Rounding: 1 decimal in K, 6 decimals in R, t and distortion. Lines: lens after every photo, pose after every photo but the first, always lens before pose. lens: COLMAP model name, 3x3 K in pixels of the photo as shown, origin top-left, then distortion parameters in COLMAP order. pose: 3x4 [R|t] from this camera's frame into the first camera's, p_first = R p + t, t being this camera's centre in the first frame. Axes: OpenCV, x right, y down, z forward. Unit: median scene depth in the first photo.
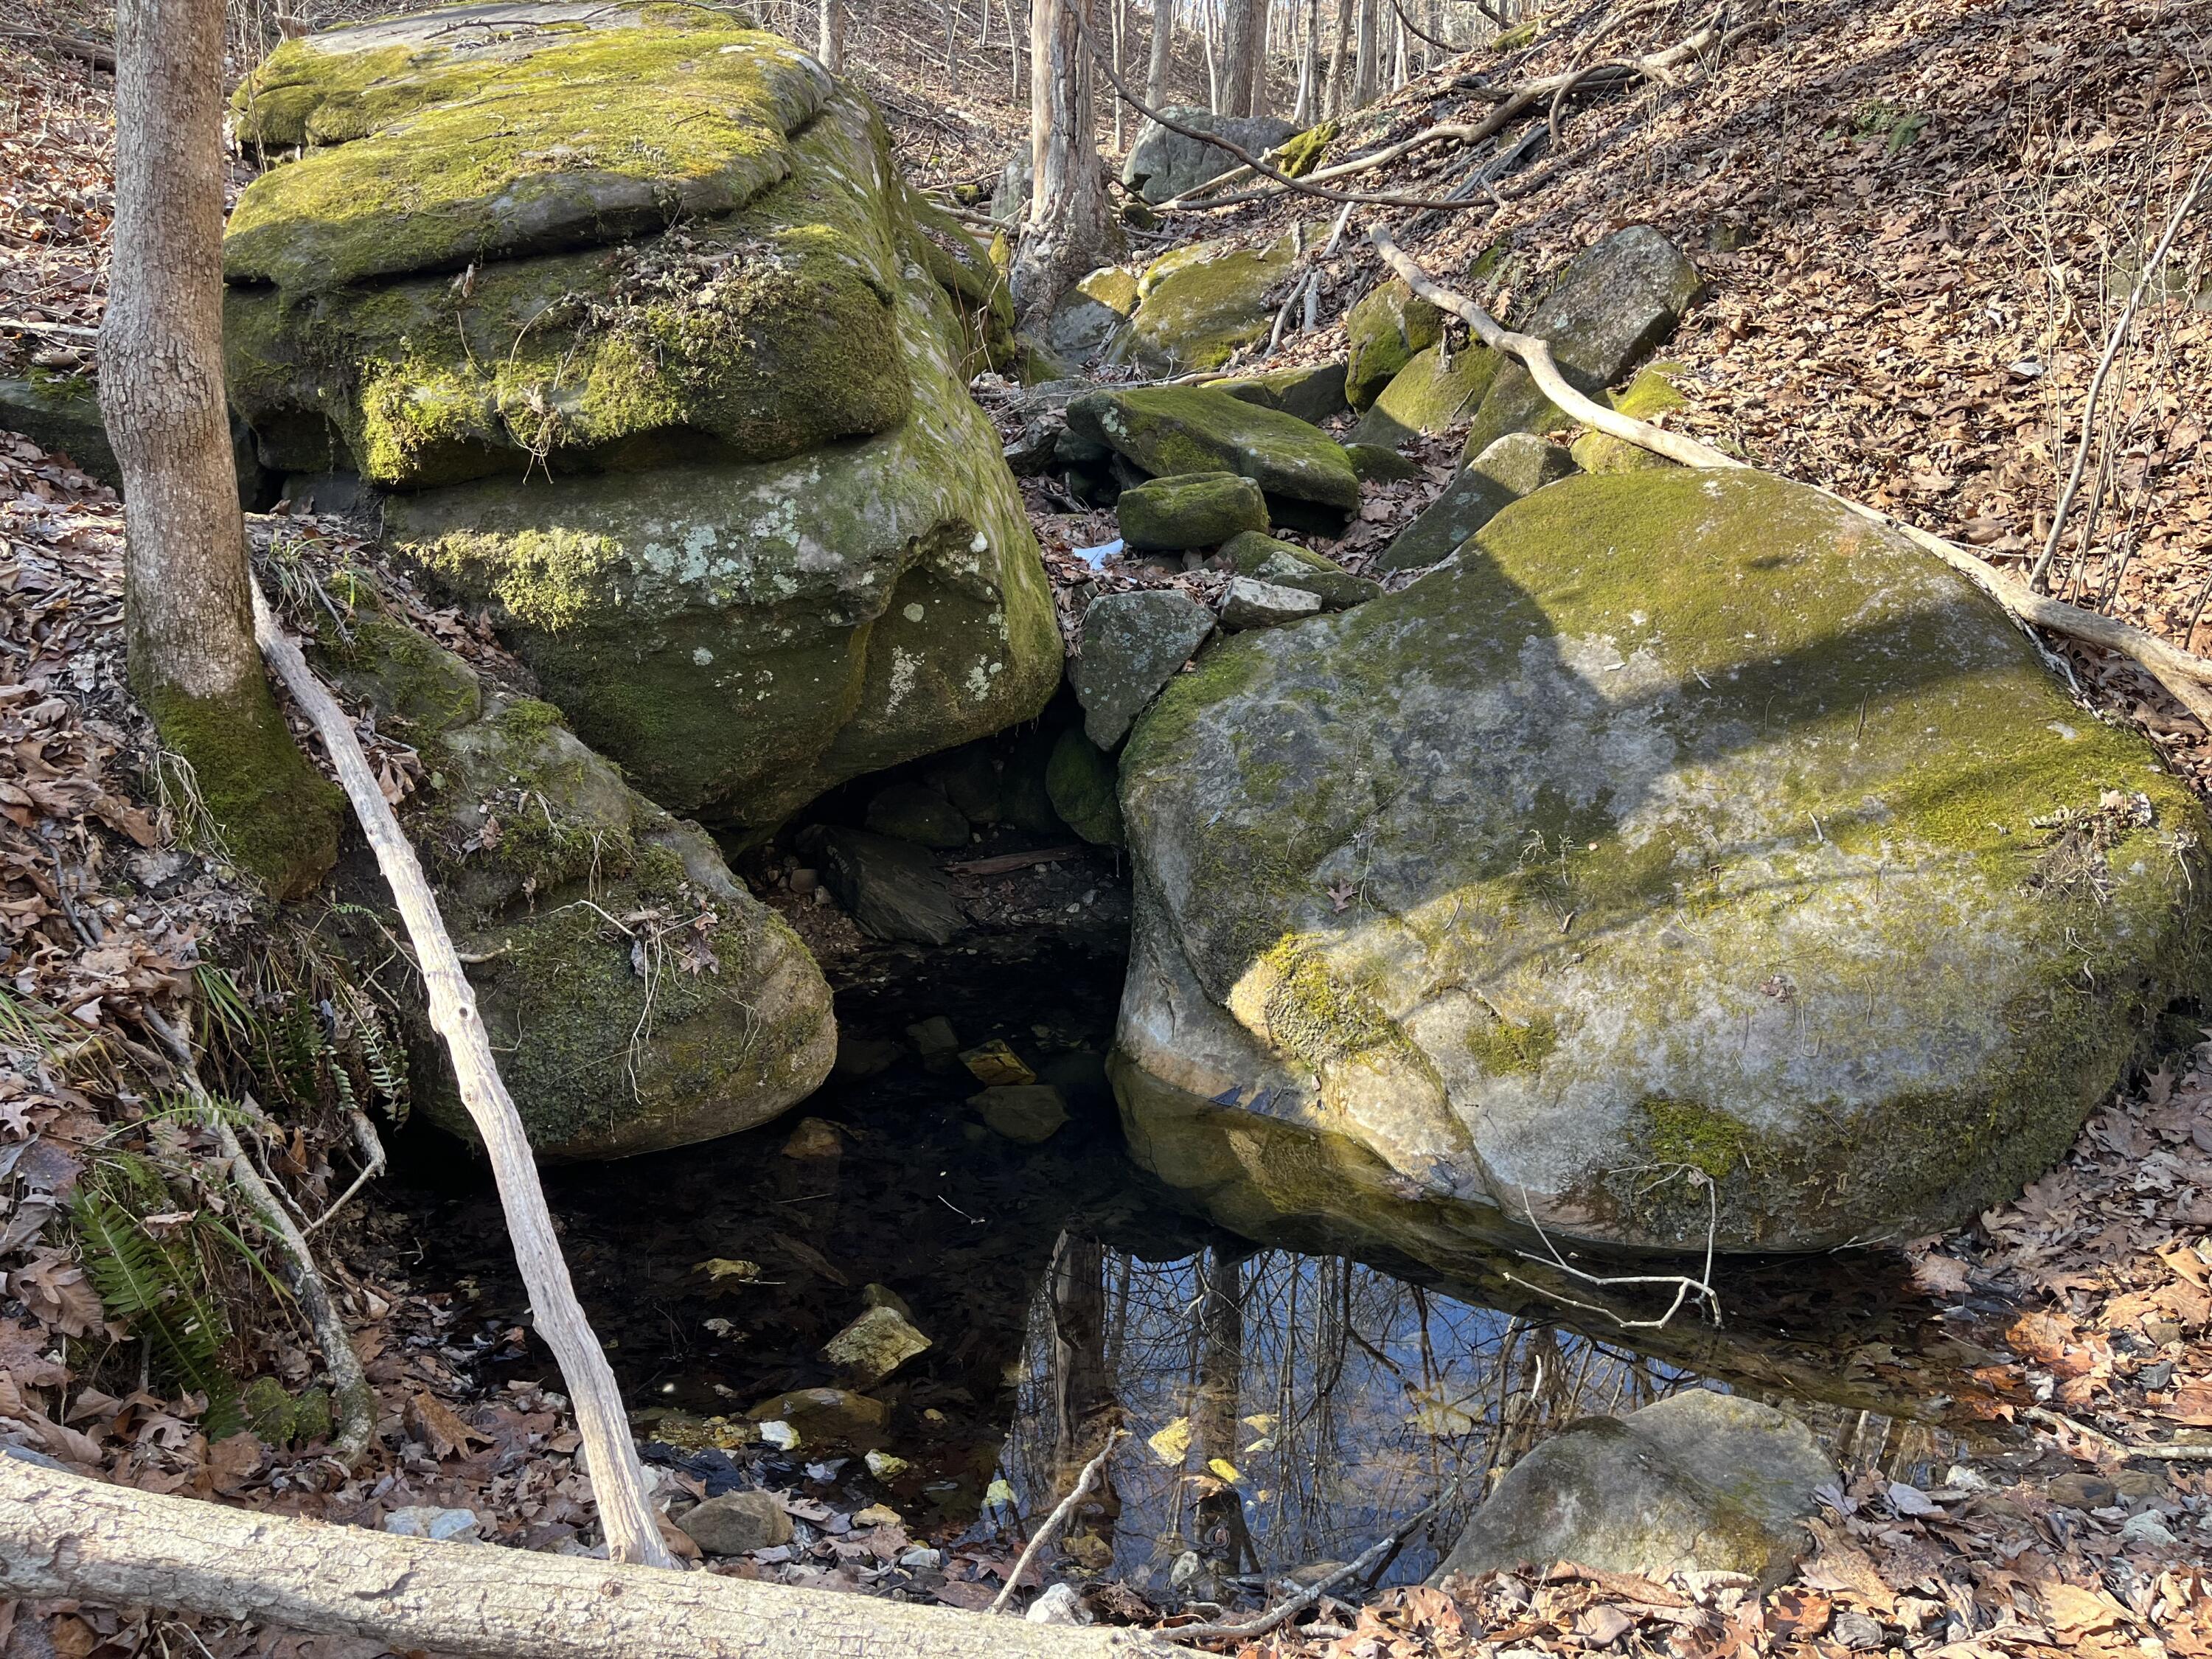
lens RADIAL K [[1678.8, 0, 1108.3], [0, 1678.8, 829.0], [0, 0, 1]] dist [-0.009651, -0.018873]
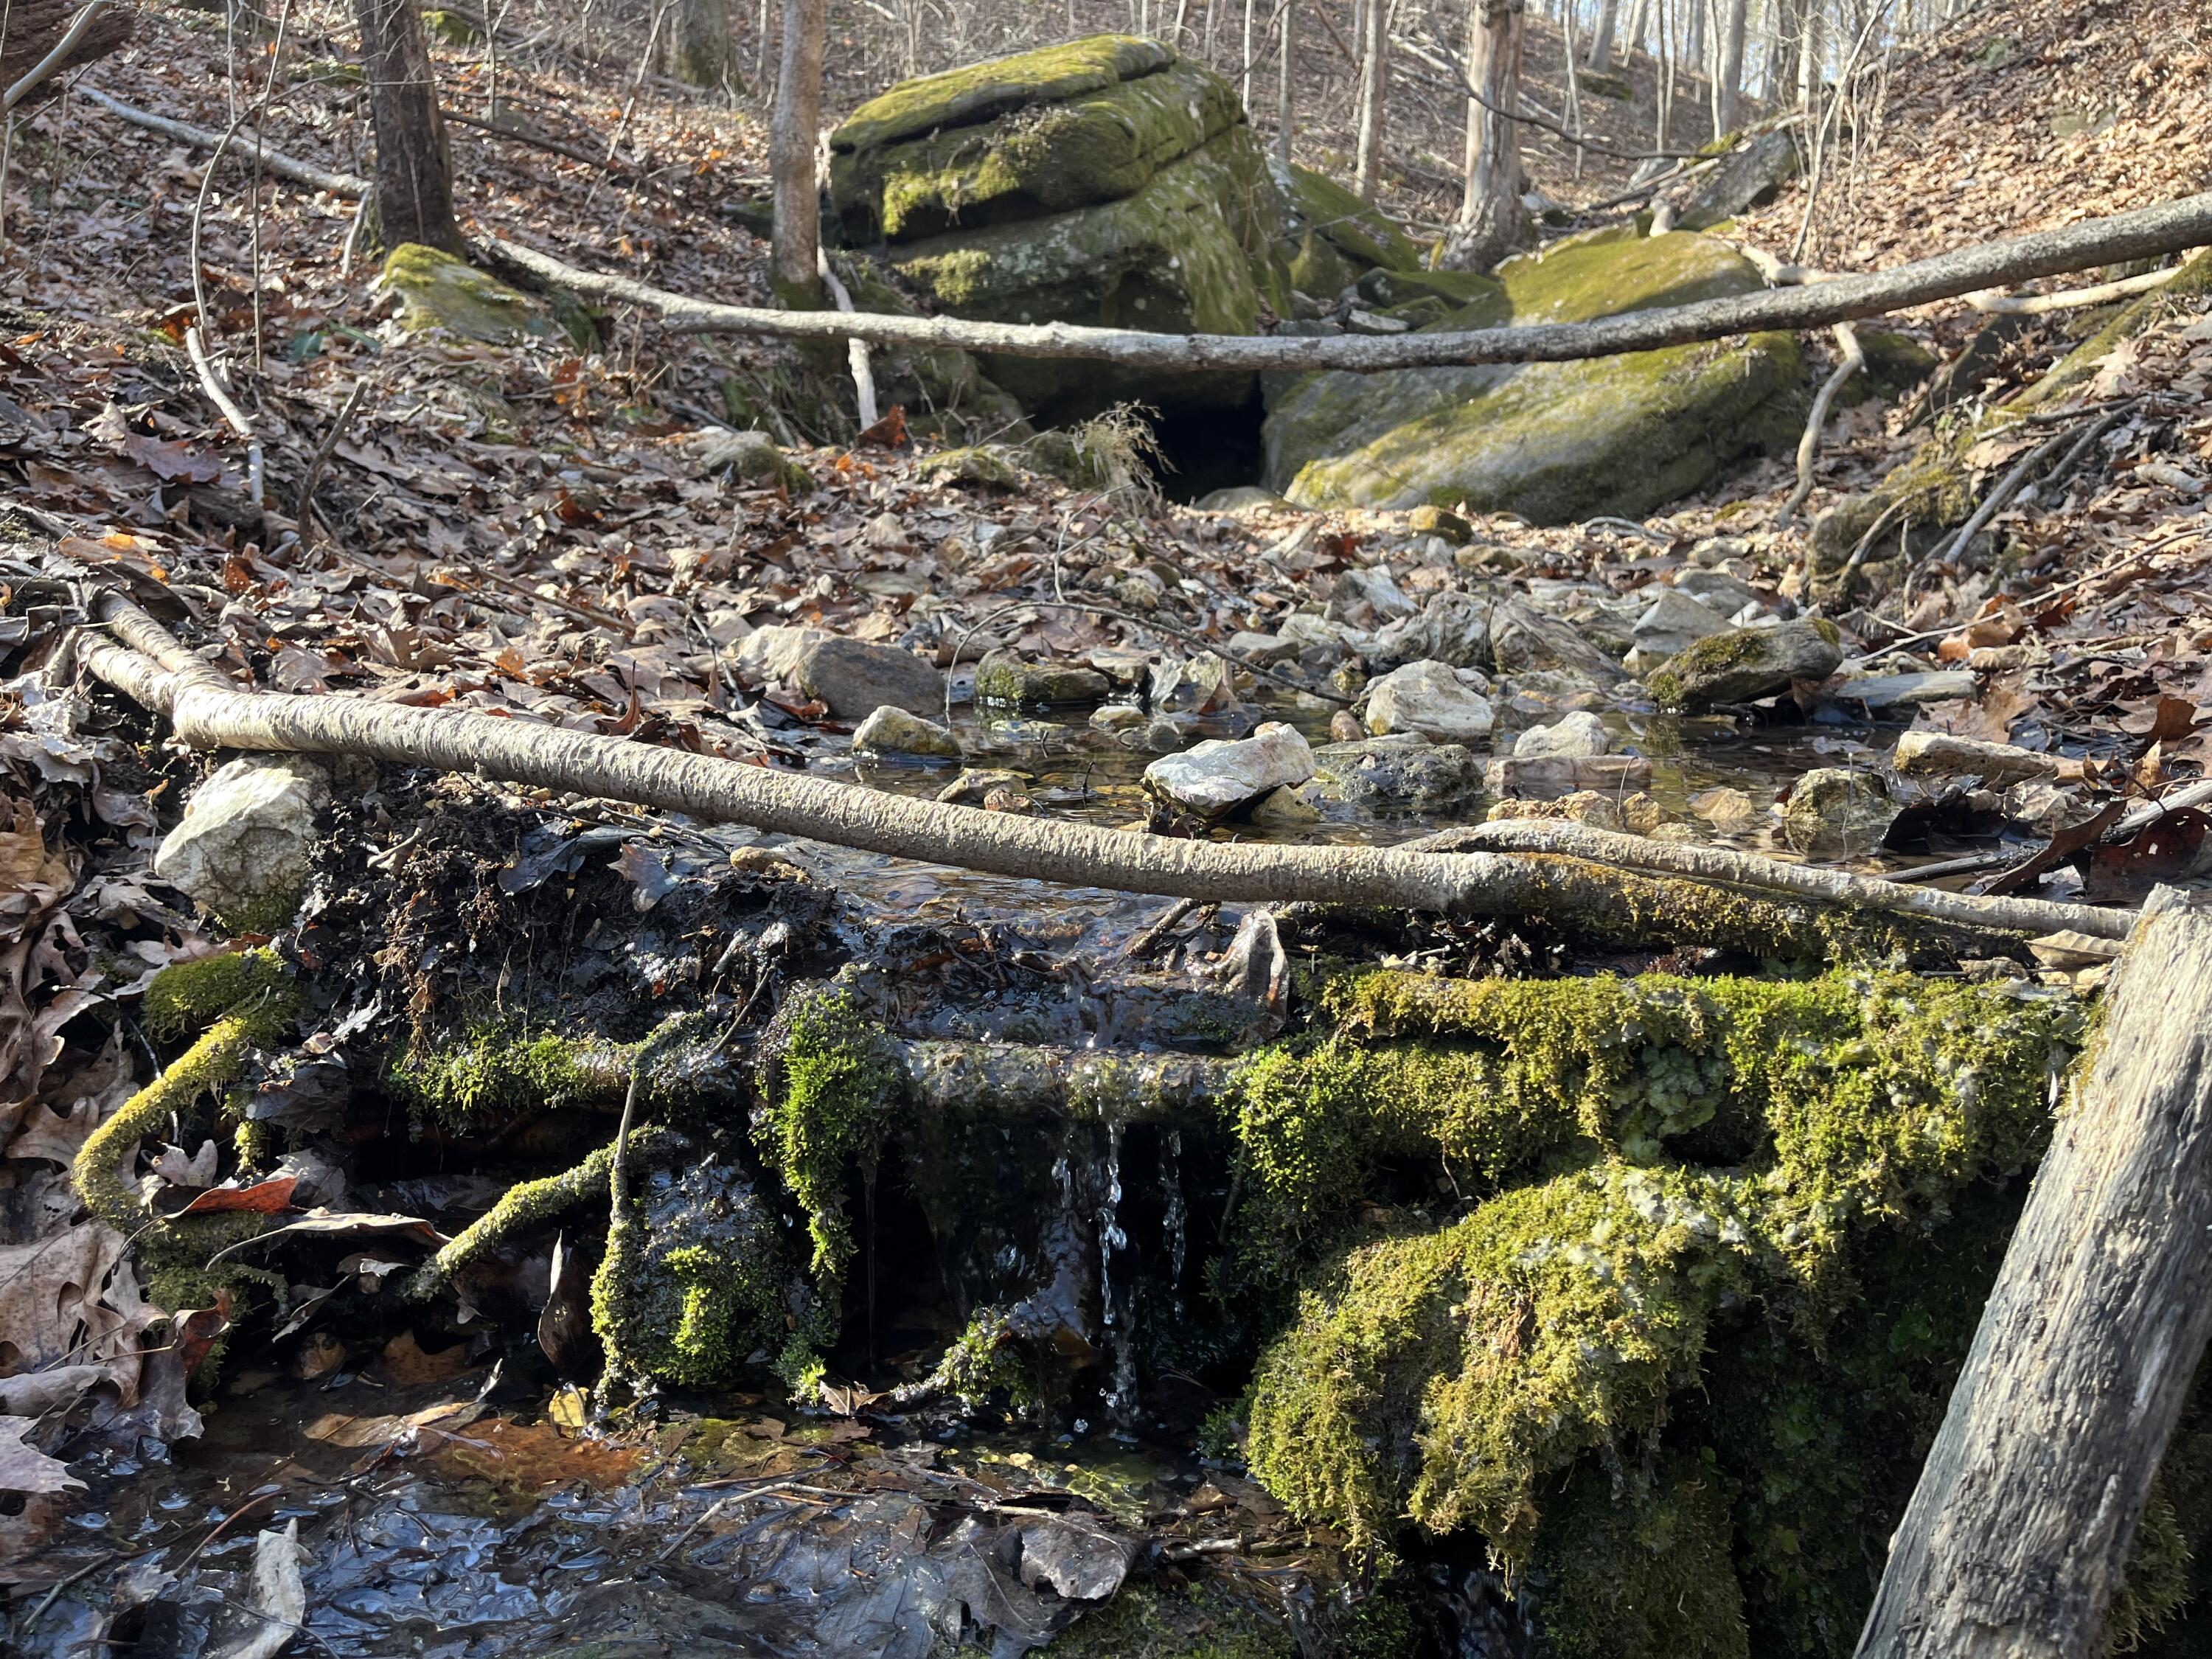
lens RADIAL K [[1678.8, 0, 1104.4], [0, 1678.8, 829.9], [0, 0, 1]] dist [-0.009651, -0.018873]
pose [[0.926897, 0.072522, -0.368243, 0.635855], [-0.101433, 0.993047, -0.059744, 0.626721], [0.361350, 0.092728, 0.927808, -0.766511]]
